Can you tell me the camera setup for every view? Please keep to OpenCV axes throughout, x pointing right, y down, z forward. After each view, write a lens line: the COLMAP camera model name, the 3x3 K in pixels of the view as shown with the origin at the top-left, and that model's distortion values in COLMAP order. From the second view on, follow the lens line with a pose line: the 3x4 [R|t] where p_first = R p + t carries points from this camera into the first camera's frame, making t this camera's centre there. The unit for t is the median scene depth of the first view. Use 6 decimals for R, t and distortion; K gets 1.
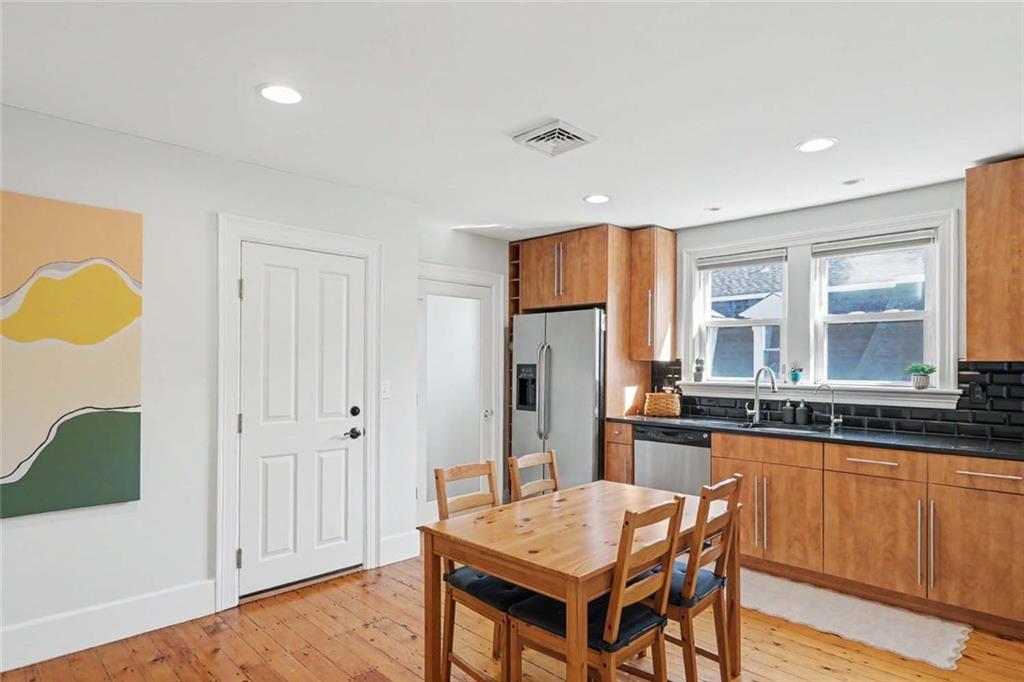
lens RADIAL K [[577.5, 0, 519.6], [0, 577.5, 362.1], [0, 0, 1]] dist [-0.000691, -0.009760]
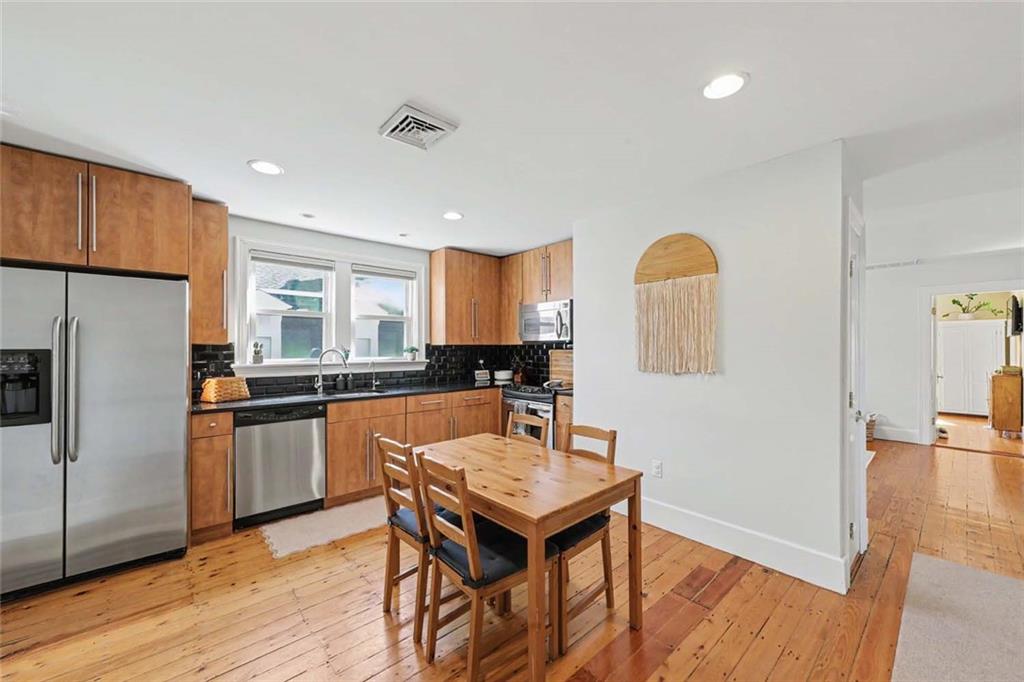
lens RADIAL K [[381.6, 0, 514.1], [0, 381.6, 346.9], [0, 0, 1]] dist [0.000937, 0.000094]
pose [[0.059976, -0.003125, 0.998195, -0.431627], [0.005406, 0.999981, 0.002806, 0.002697], [-0.998185, 0.005228, 0.059992, 0.551328]]
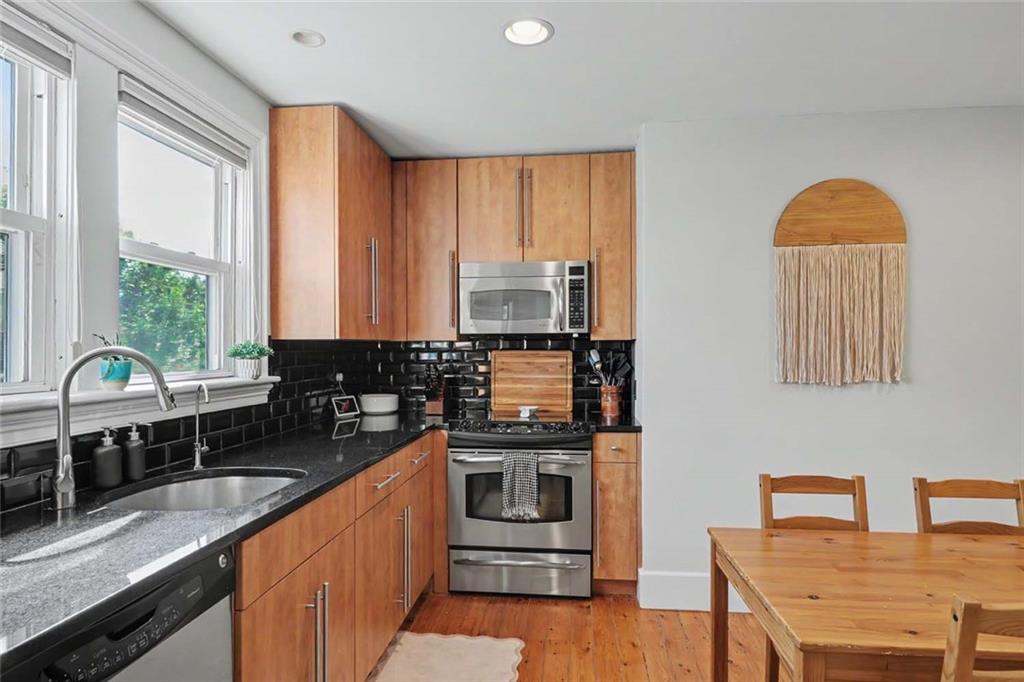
lens RADIAL K [[577.5, 0, 517.4], [0, 577.5, 353.6], [0, 0, 1]] dist [-0.000691, -0.009760]
pose [[-0.611338, -0.009269, 0.791316, -0.034064], [0.000628, 0.999925, 0.012198, 0.007501], [-0.791370, 0.007954, -0.611286, 1.055667]]
